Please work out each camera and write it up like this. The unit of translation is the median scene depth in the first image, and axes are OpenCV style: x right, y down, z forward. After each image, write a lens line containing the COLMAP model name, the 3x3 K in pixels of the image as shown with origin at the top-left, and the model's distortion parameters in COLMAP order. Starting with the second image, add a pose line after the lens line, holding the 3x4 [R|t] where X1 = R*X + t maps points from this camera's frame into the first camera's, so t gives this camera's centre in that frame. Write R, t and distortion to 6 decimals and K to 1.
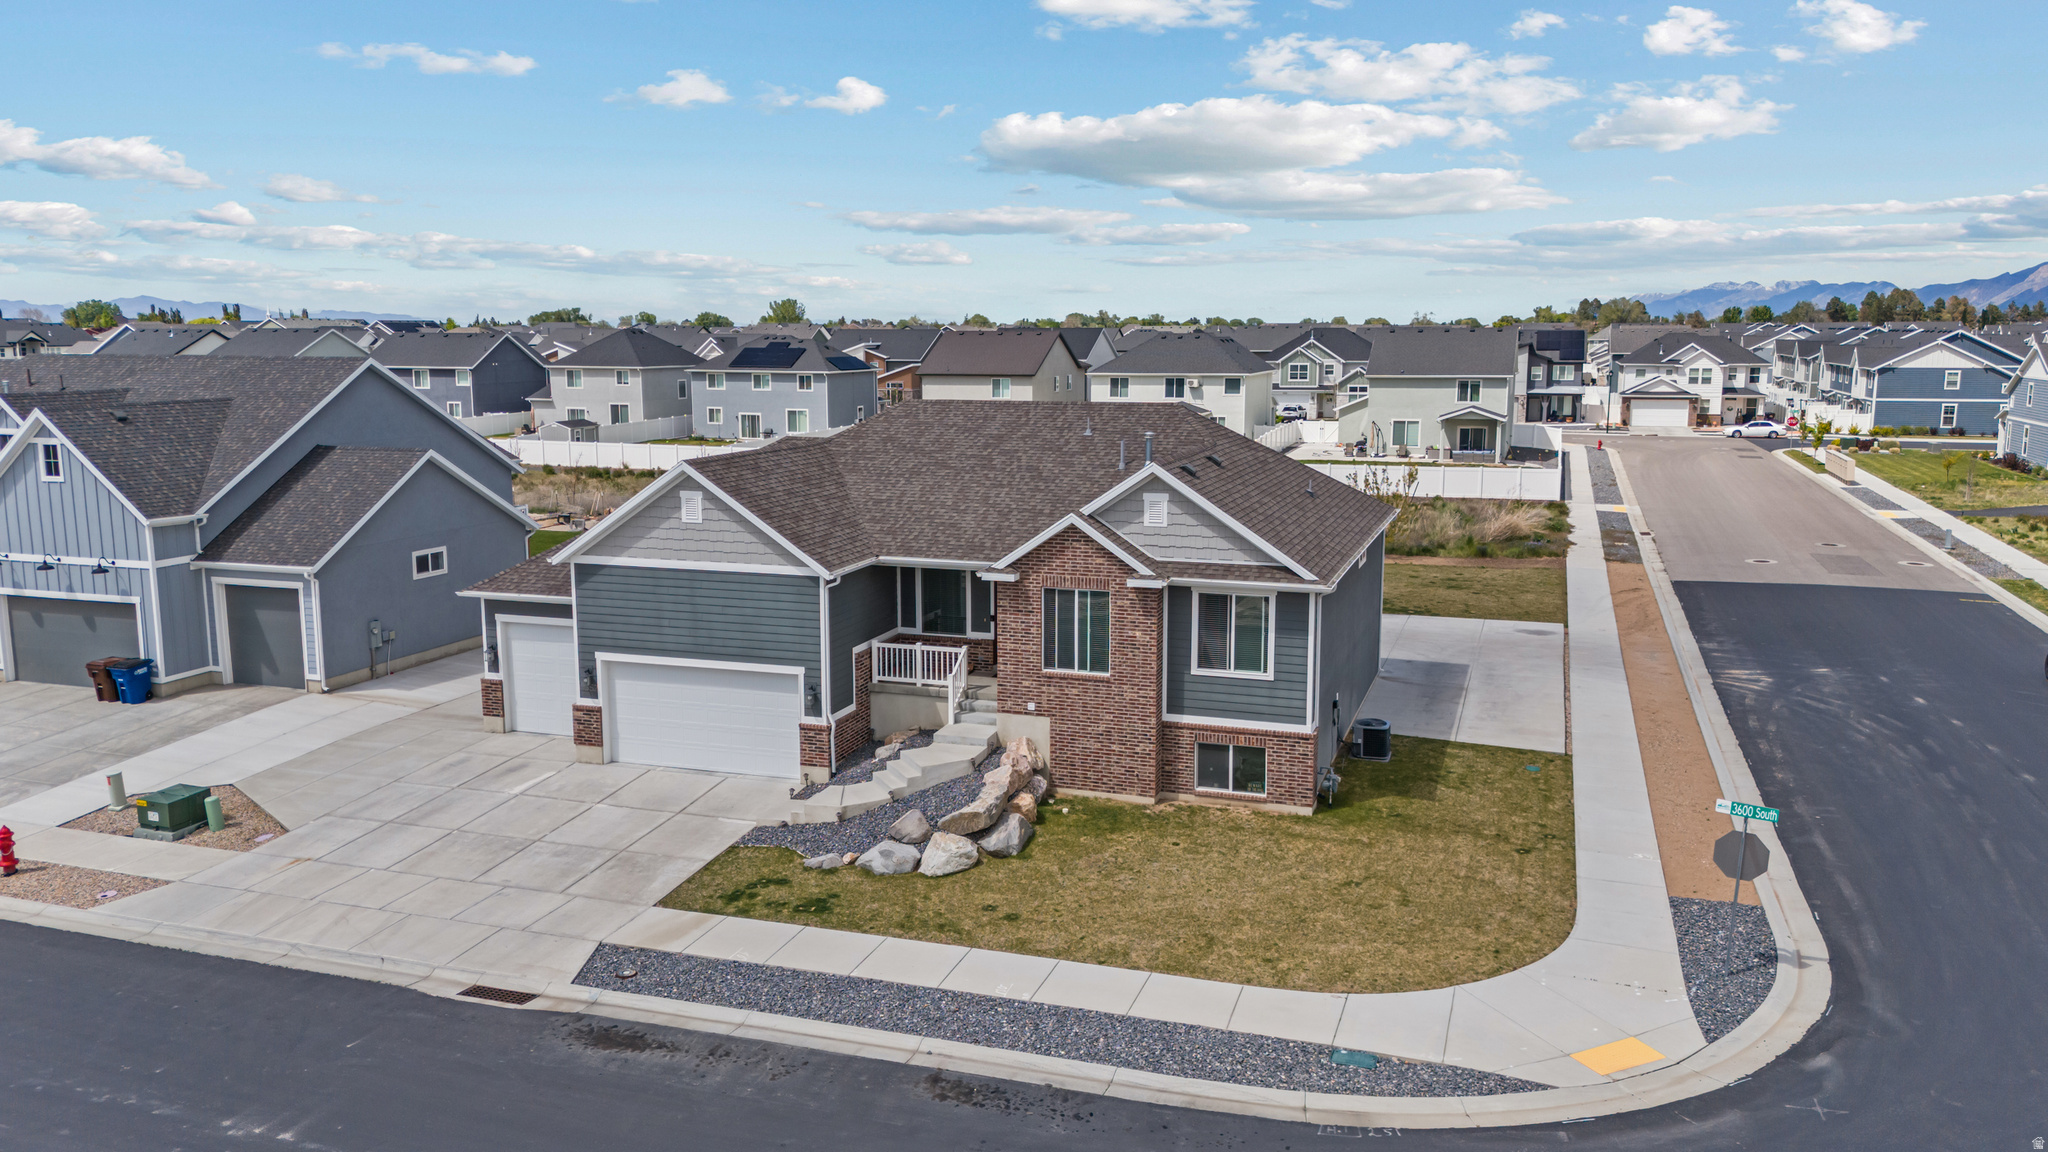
lens RADIAL K [[1521.4, 0, 1026.9], [0, 1521.4, 569.7], [0, 0, 1]] dist [0.110061, -0.136559]
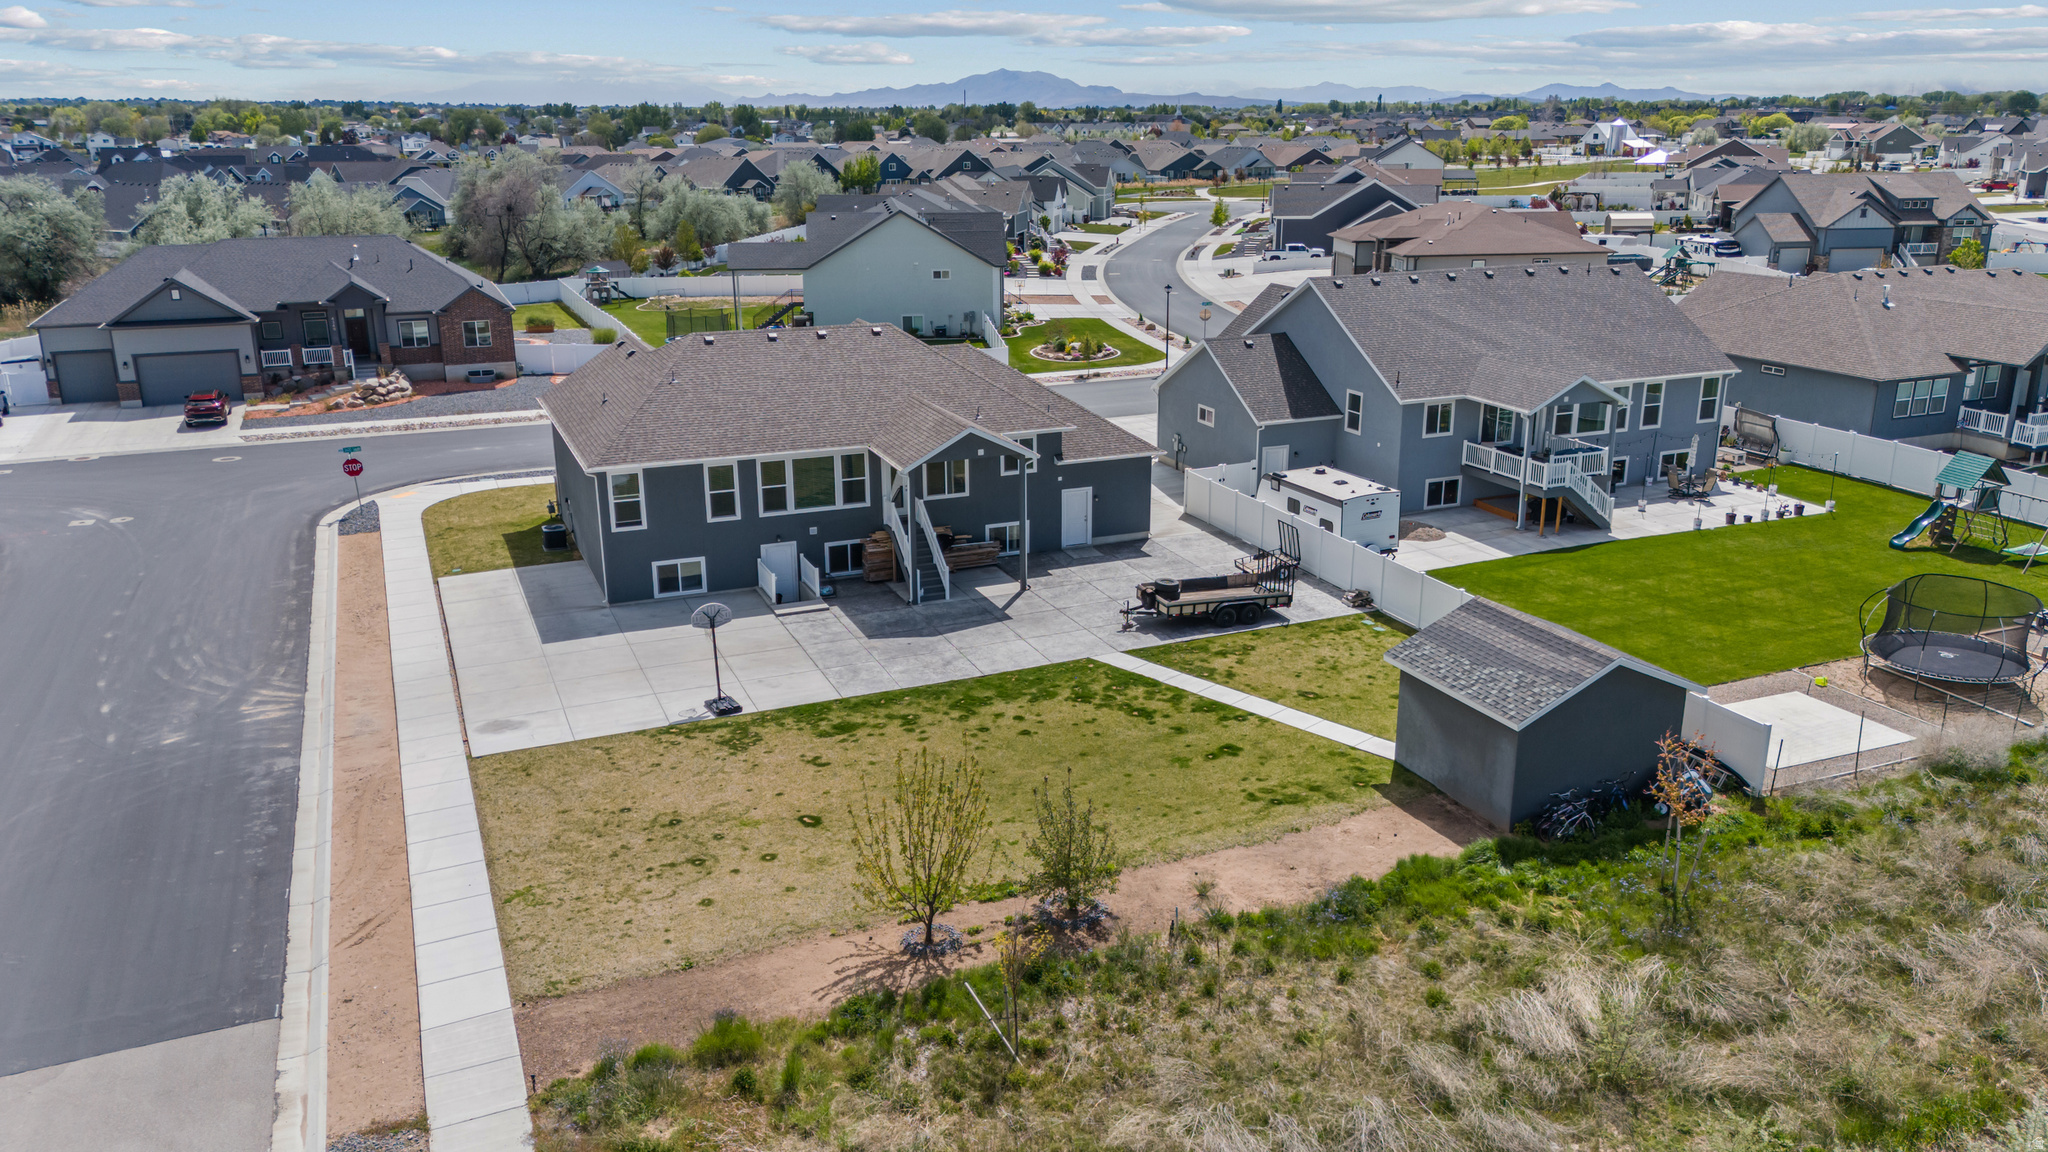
lens RADIAL K [[1521.4, 0, 1026.9], [0, 1521.4, 569.7], [0, 0, 1]] dist [0.110061, -0.136559]
pose [[-0.745681, 0.197346, -0.636408, 0.987296], [-0.096274, 0.913198, 0.395981, -0.607457], [0.659311, 0.356545, -0.661955, 2.672207]]
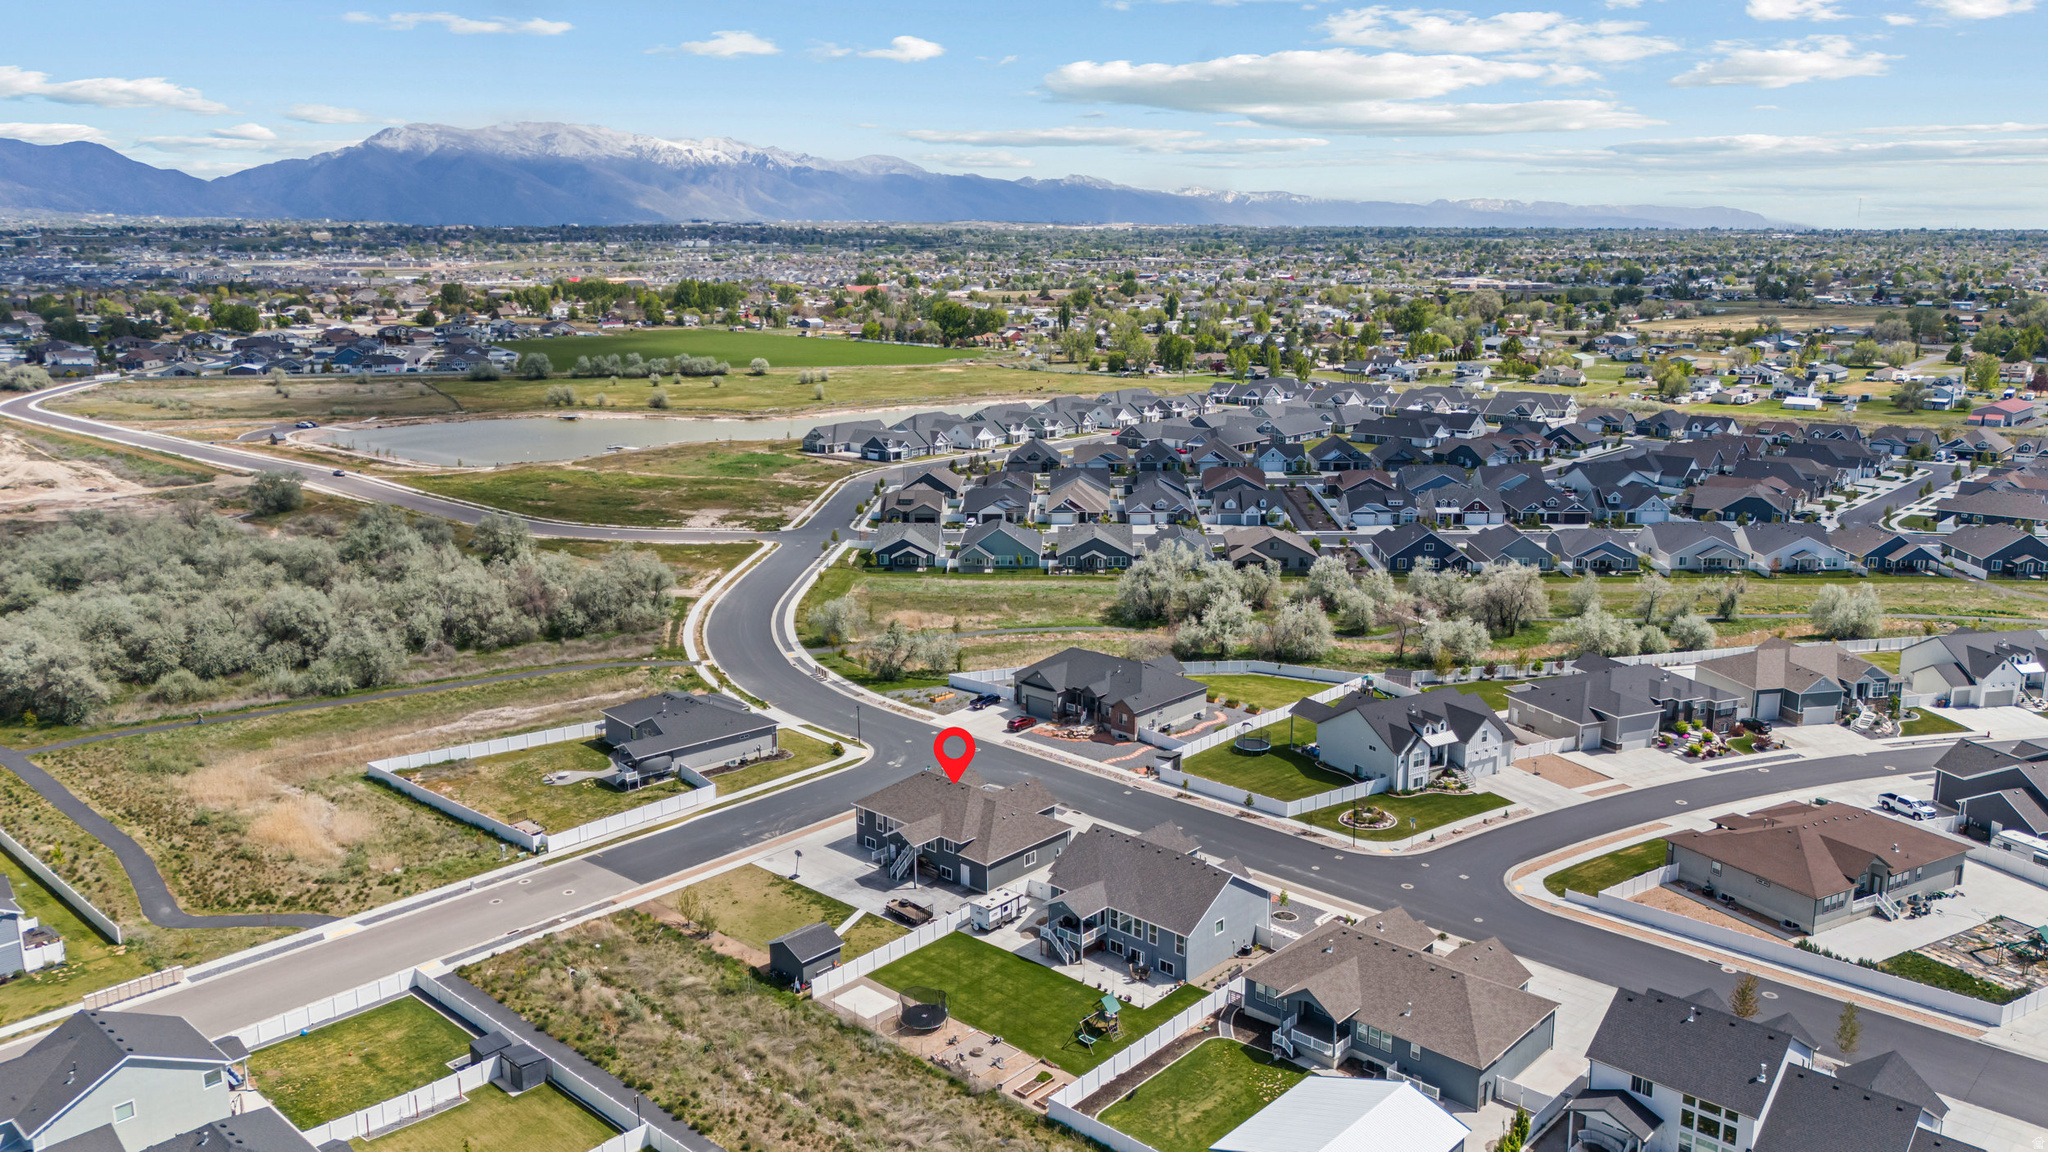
lens RADIAL K [[1521.4, 0, 1026.9], [0, 1521.4, 569.7], [0, 0, 1]] dist [0.110061, -0.136559]
pose [[-0.914499, -0.081753, 0.396242, -2.228094], [0.068040, 0.934348, 0.349806, -2.587863], [-0.398825, 0.346858, -0.848898, 5.264138]]
